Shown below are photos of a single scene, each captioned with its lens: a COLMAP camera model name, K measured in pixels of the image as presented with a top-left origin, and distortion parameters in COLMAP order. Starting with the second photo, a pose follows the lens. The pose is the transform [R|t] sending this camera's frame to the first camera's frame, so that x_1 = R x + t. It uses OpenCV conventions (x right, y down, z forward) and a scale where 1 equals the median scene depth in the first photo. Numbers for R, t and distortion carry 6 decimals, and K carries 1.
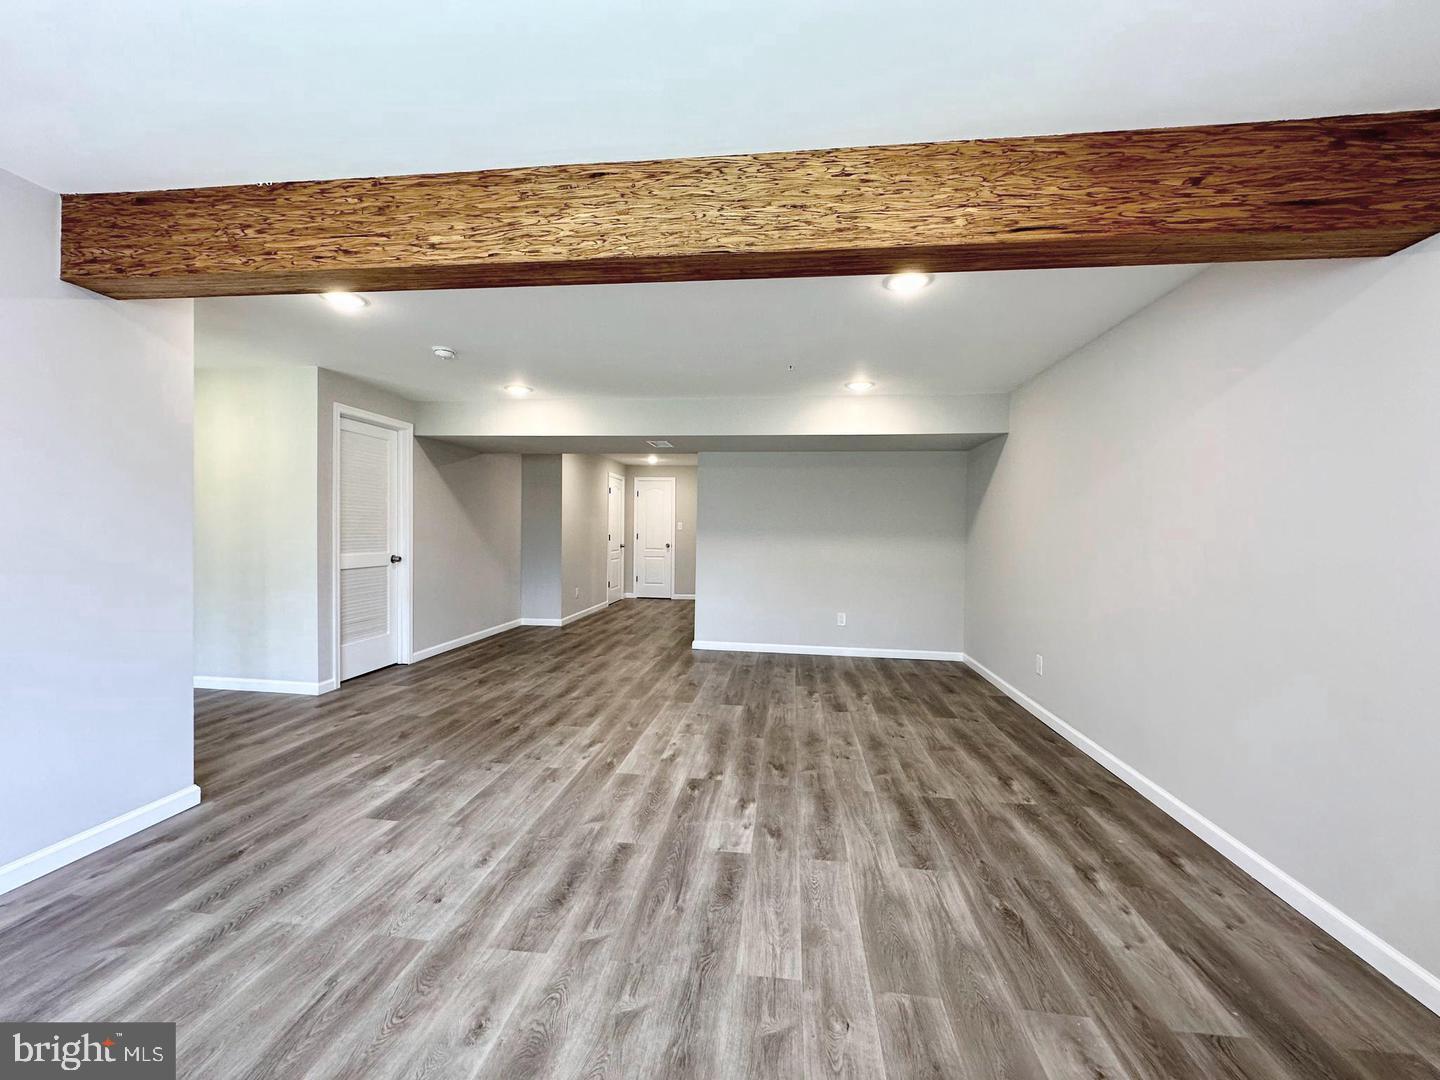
lens RADIAL K [[574.4, 0, 720.0], [0, 574.4, 540.0], [0, 0, 1]] dist [-0.000763, 0.000162]
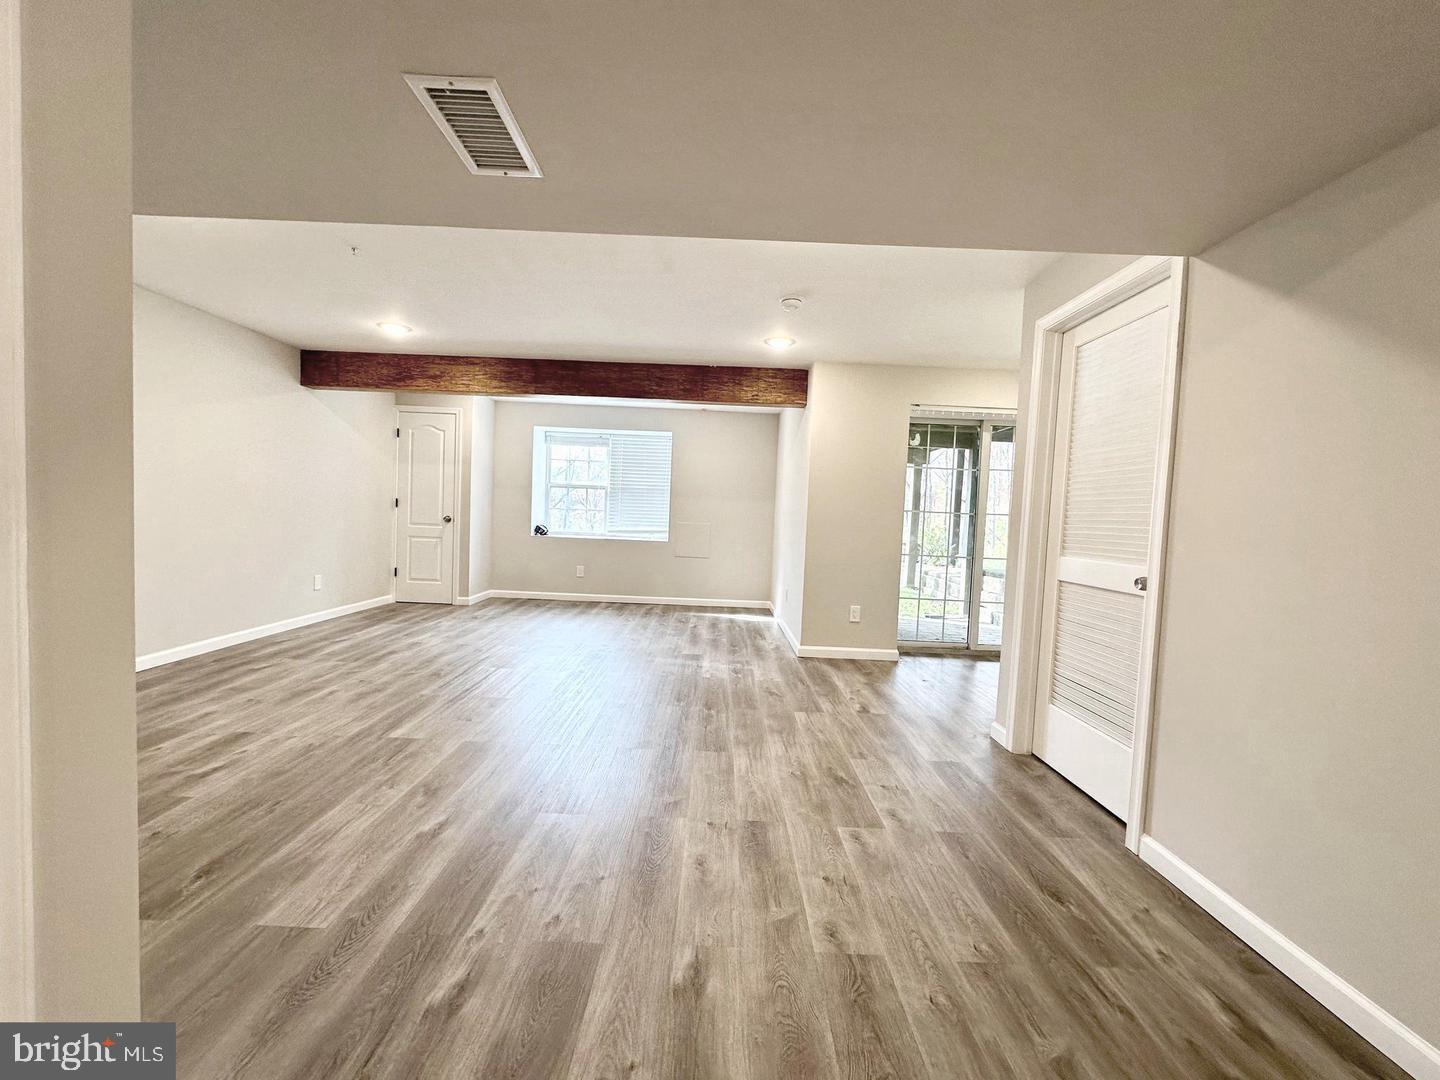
lens RADIAL K [[574.4, 0, 720.0], [0, 574.4, 540.0], [0, 0, 1]] dist [-0.000763, 0.000162]
pose [[-0.990281, -0.051238, -0.129300, -0.449790], [-0.059380, 0.996436, 0.059916, -0.010318], [0.125769, 0.067012, -0.989794, 3.096464]]
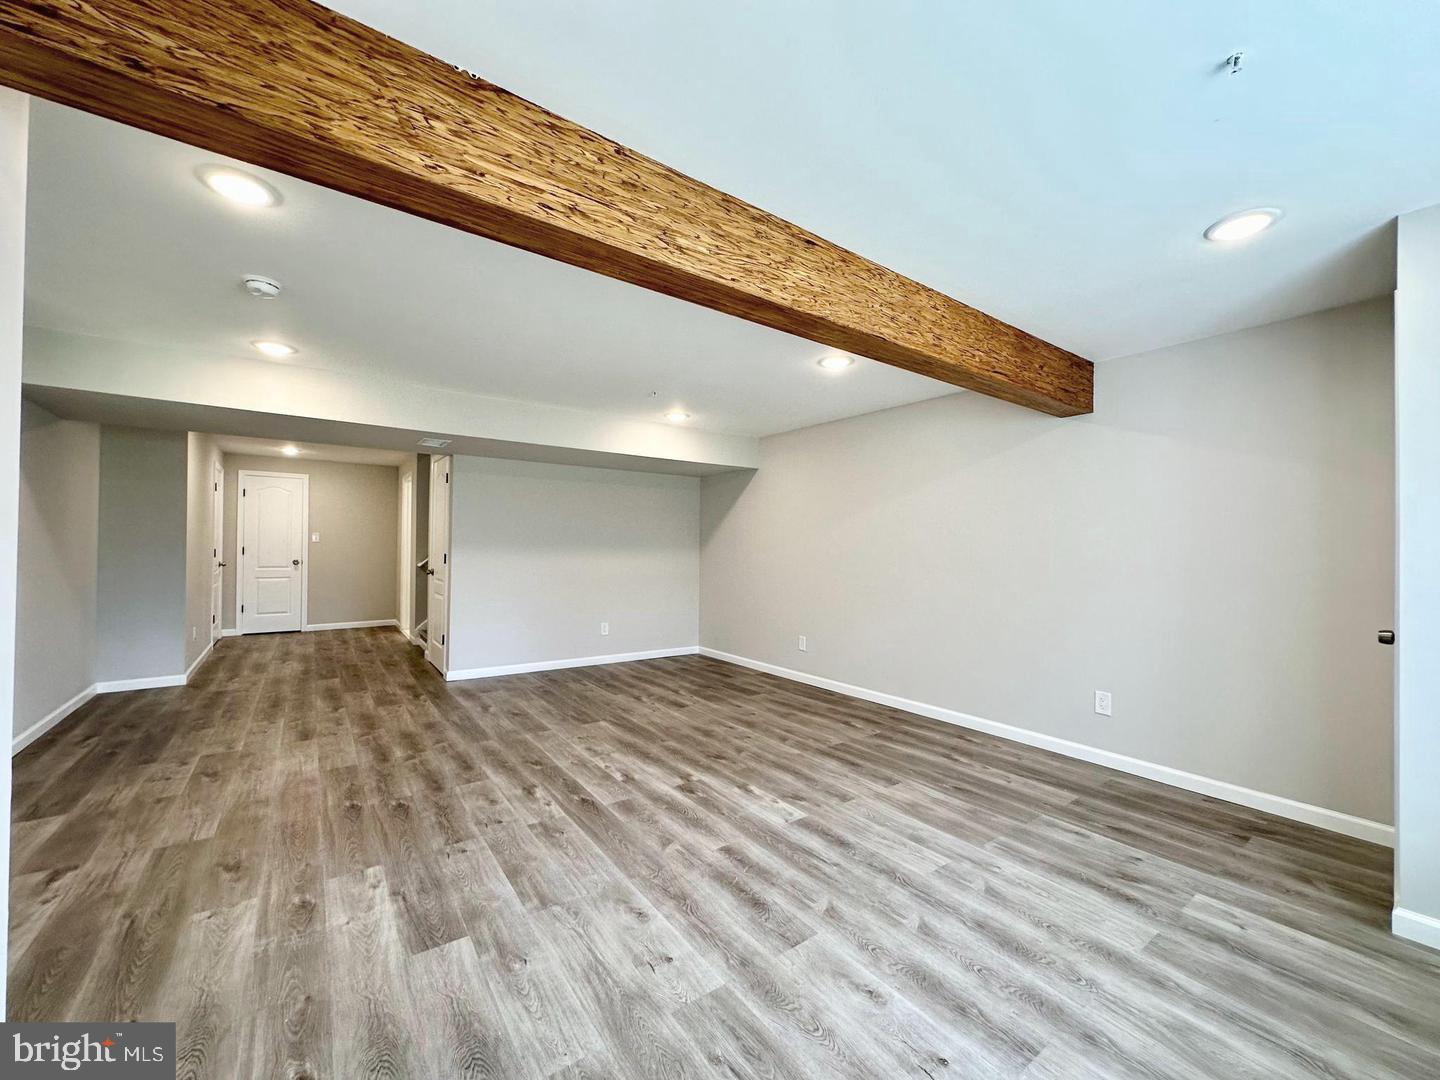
lens RADIAL K [[574.4, 0, 720.0], [0, 574.4, 540.0], [0, 0, 1]] dist [-0.000763, 0.000162]
pose [[0.732928, 0.002204, 0.680303, -0.893570], [0.009595, 0.999862, -0.013577, -0.019068], [-0.680239, 0.016478, 0.732805, 0.227707]]
